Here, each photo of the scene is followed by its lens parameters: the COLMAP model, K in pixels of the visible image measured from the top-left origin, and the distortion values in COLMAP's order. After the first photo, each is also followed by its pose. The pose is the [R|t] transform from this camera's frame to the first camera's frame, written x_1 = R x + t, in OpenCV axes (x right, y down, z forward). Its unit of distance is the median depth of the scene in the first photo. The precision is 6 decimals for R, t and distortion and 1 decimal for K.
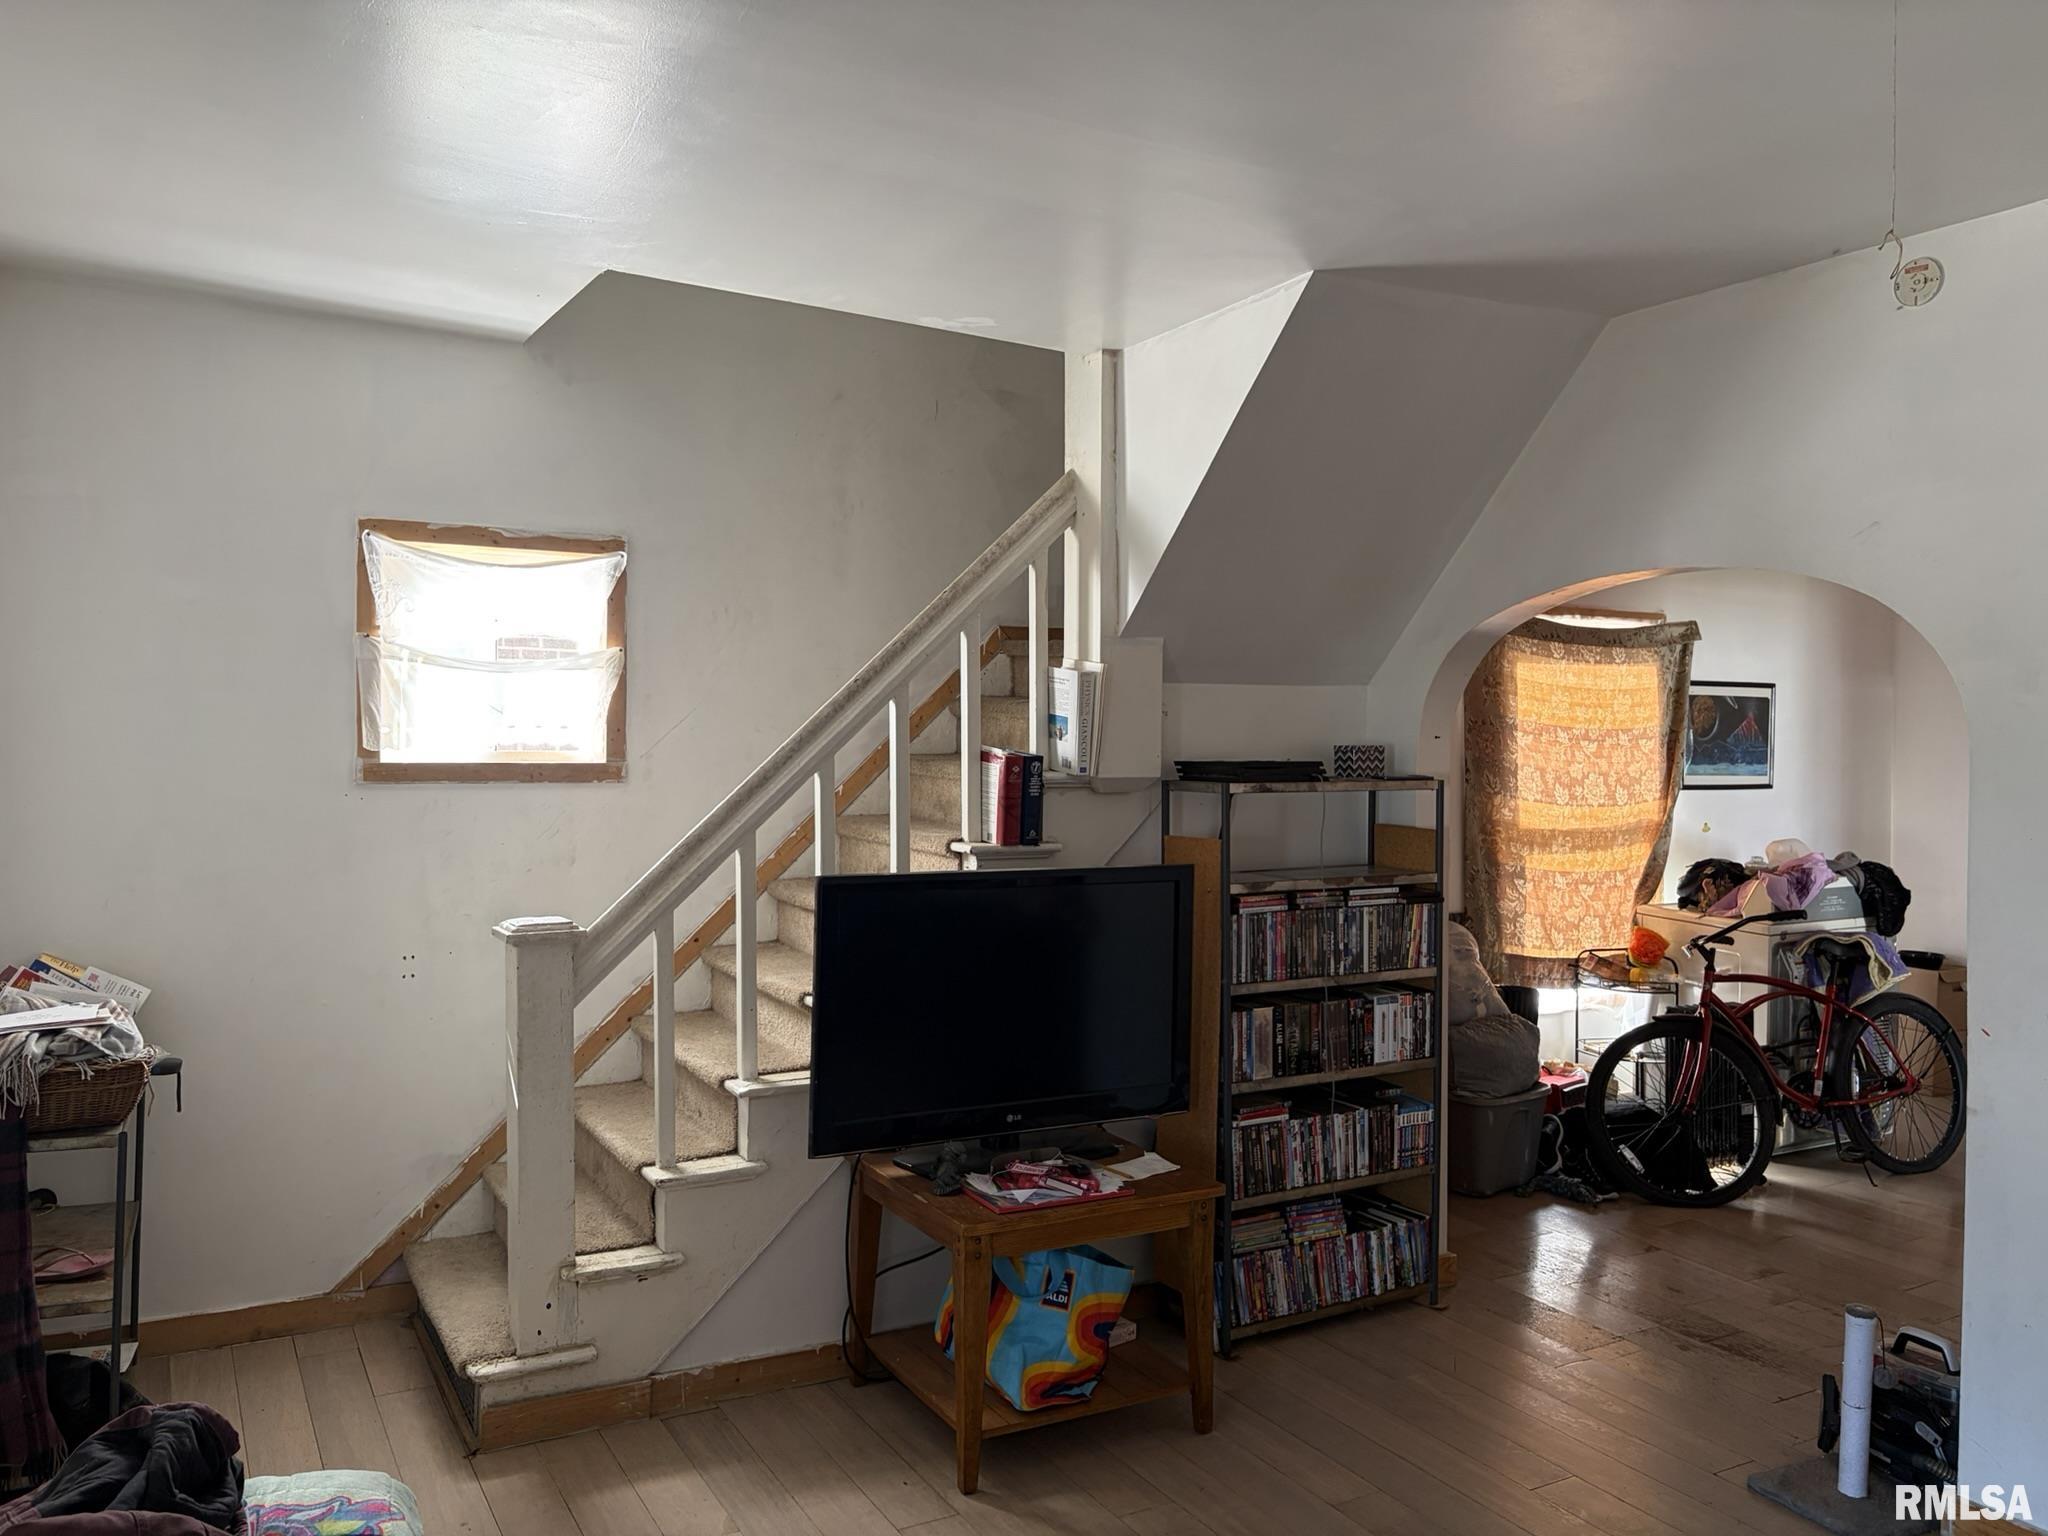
lens RADIAL K [[1559.4, 0, 1038.3], [0, 1559.4, 750.3], [0, 0, 1]] dist [0.041792, -0.043972]
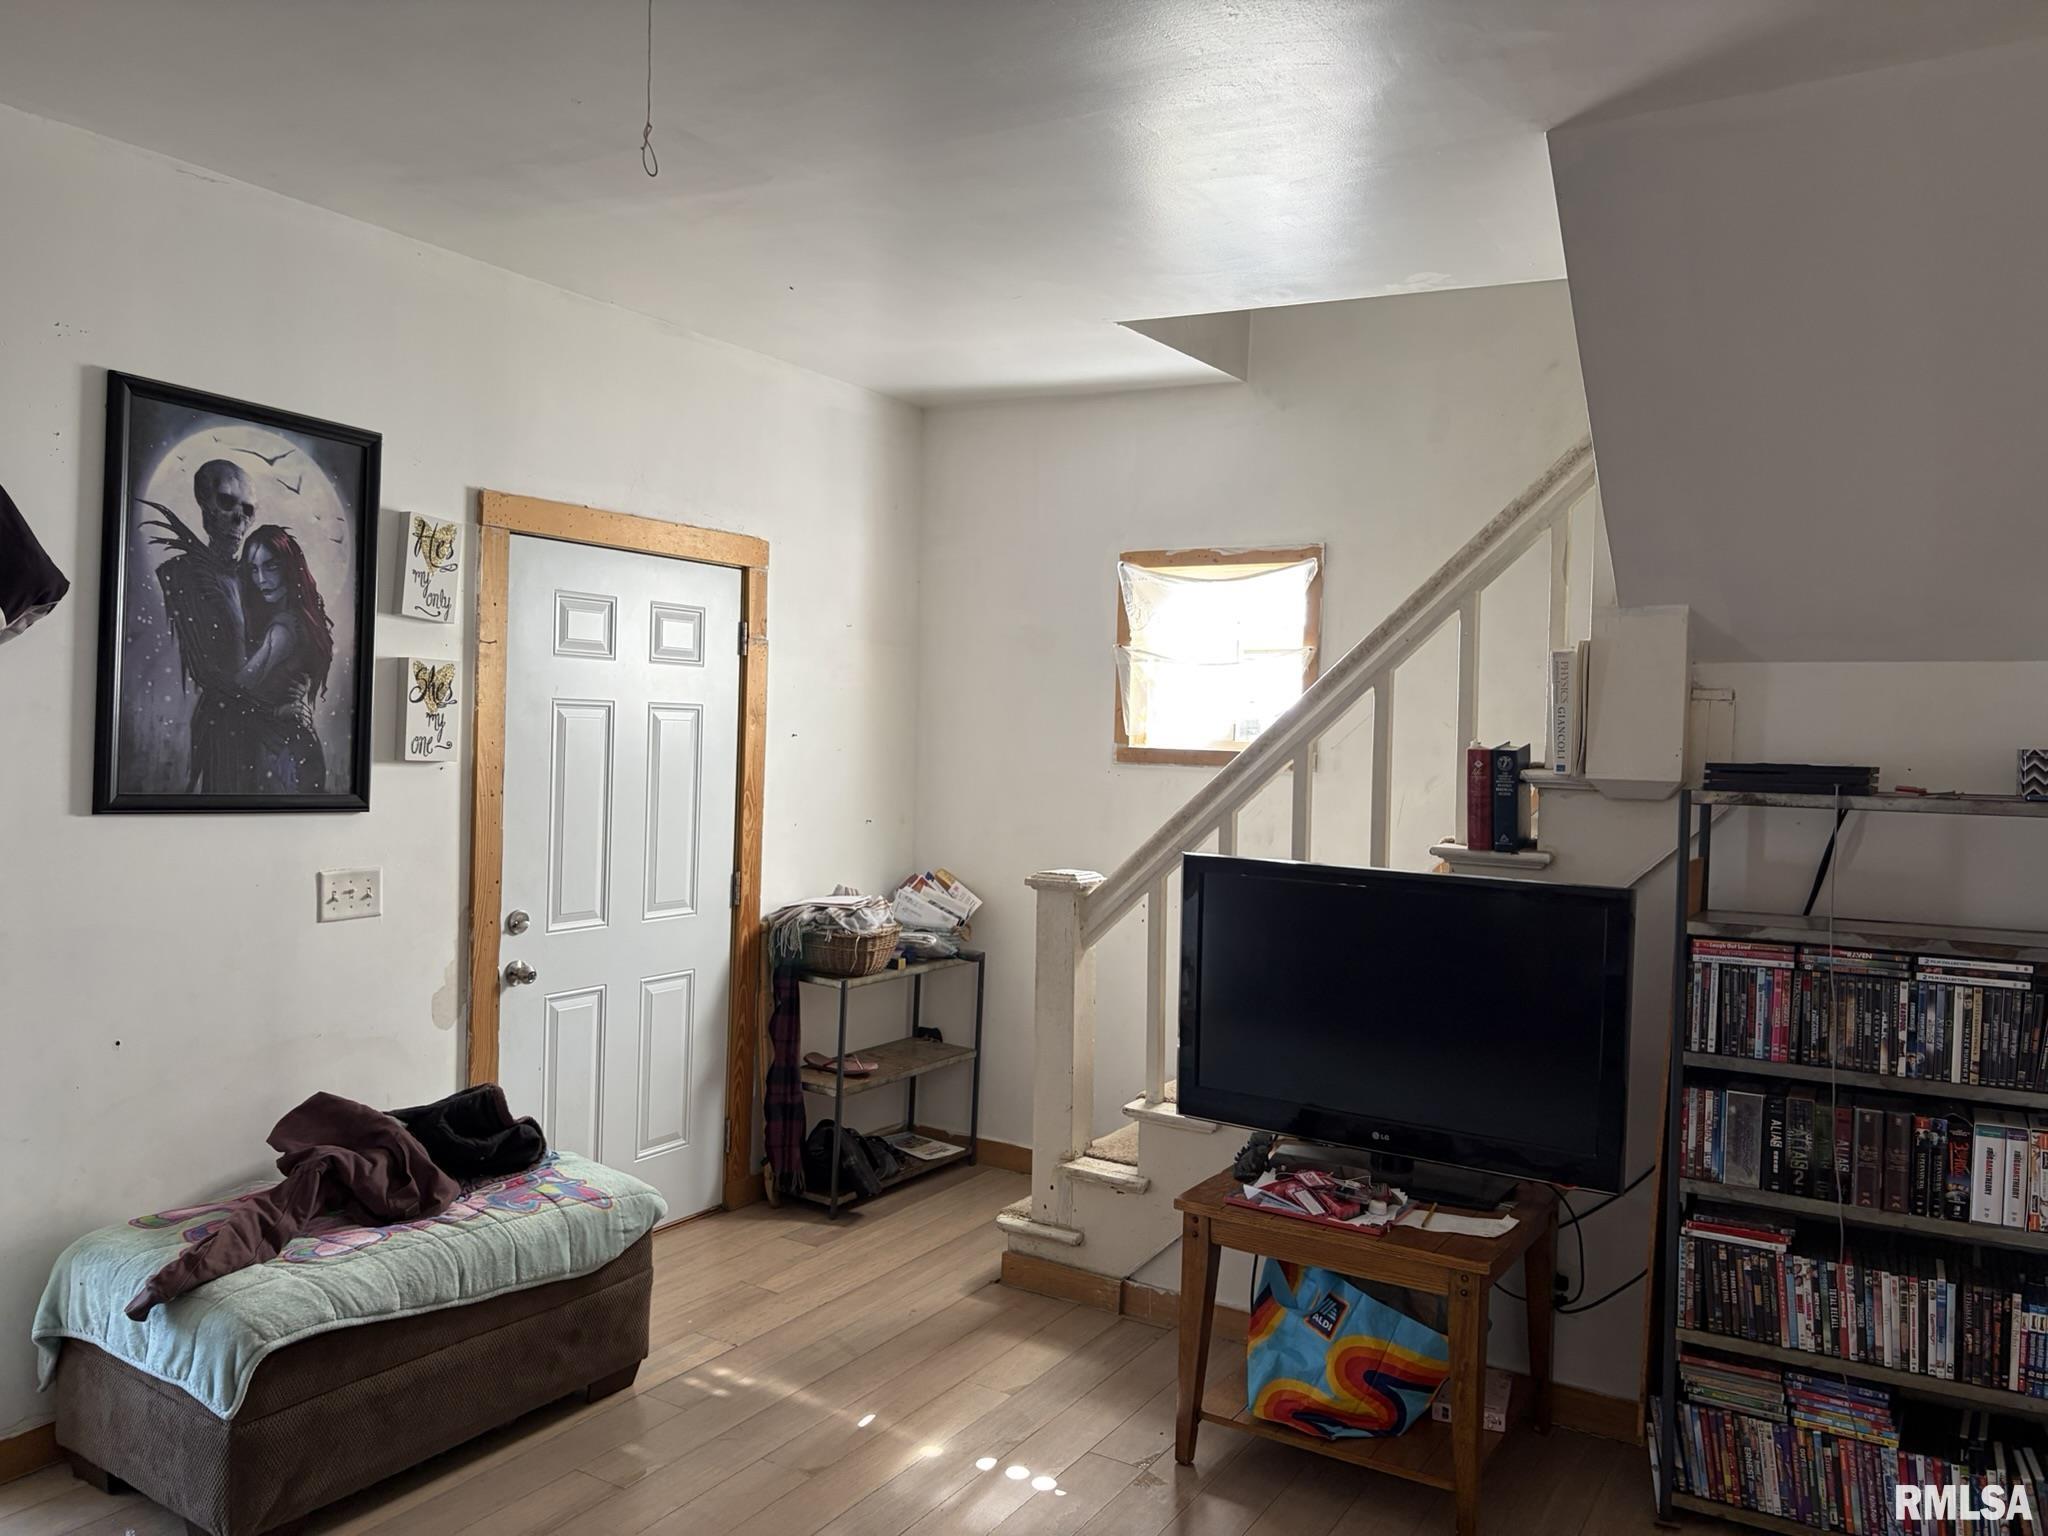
lens RADIAL K [[1559.4, 0, 1034.2], [0, 1559.4, 770.7], [0, 0, 1]] dist [0.041792, -0.043972]
pose [[0.495026, 0.030205, -0.868353, 0.649067], [-0.032662, 0.999336, 0.016142, 0.009566], [0.868264, 0.020371, 0.495683, 0.337017]]
